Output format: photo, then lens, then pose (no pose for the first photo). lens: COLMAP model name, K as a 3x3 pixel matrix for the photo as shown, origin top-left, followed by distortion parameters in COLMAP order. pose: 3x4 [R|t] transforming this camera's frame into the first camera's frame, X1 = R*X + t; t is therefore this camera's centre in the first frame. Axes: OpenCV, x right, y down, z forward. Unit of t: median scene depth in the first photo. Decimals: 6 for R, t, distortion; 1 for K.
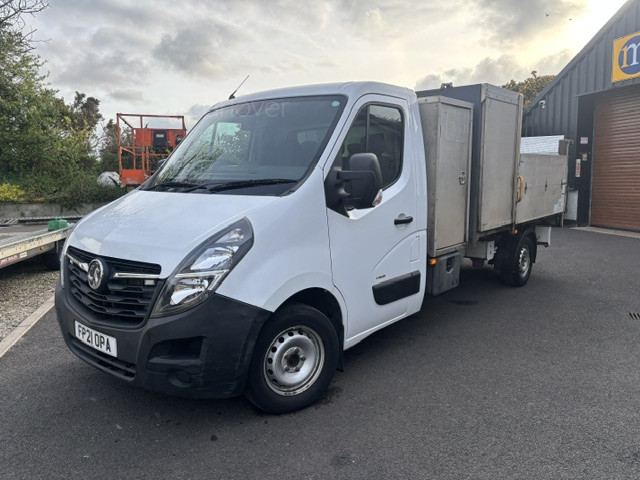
lens RADIAL K [[475.5, 0, 322.6], [0, 475.5, 243.1], [0, 0, 1]] dist [0.052036, -0.051419]
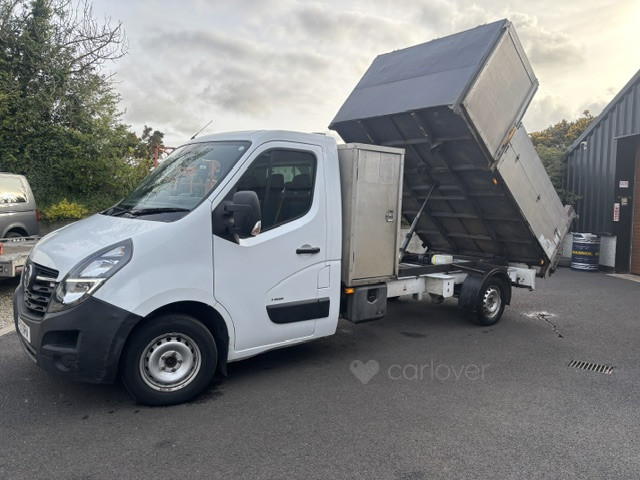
lens RADIAL K [[475.5, 0, 316.4], [0, 475.5, 236.6], [0, 0, 1]] dist [0.052036, -0.051419]
pose [[0.982782, 0.055326, -0.176292, 0.391768], [-0.068761, 0.995101, -0.071031, -0.001811], [0.171499, 0.081930, 0.981772, -0.102592]]
